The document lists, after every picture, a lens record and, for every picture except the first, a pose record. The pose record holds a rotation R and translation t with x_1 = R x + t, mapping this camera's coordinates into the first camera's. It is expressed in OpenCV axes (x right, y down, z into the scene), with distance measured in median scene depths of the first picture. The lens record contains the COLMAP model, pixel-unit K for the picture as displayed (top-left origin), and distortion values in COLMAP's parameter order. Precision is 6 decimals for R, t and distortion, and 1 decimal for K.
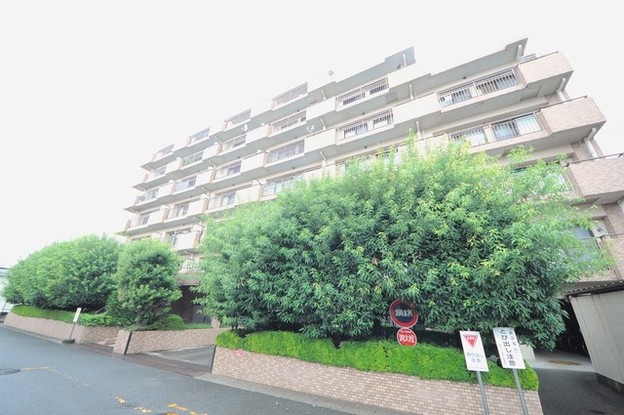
lens RADIAL K [[222.7, 0, 318.1], [0, 222.7, 214.2], [0, 0, 1]] dist [0.000751, -0.010644]
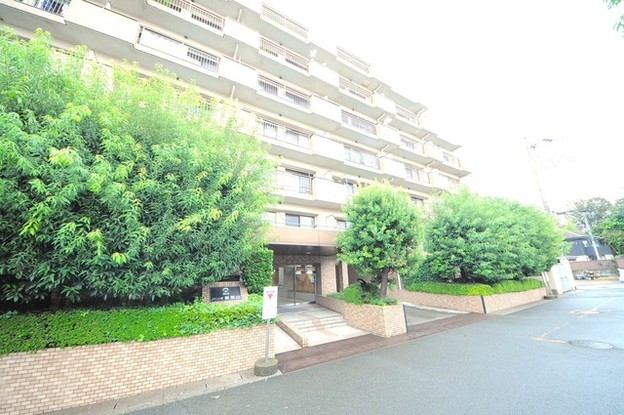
lens RADIAL K [[222.7, 0, 318.1], [0, 222.7, 214.2], [0, 0, 1]] dist [0.000751, -0.010644]
pose [[0.551384, 0.184443, 0.813607, -0.644777], [-0.304030, 0.952611, -0.009913, 0.113283], [-0.776879, -0.241895, 0.581331, 0.311116]]
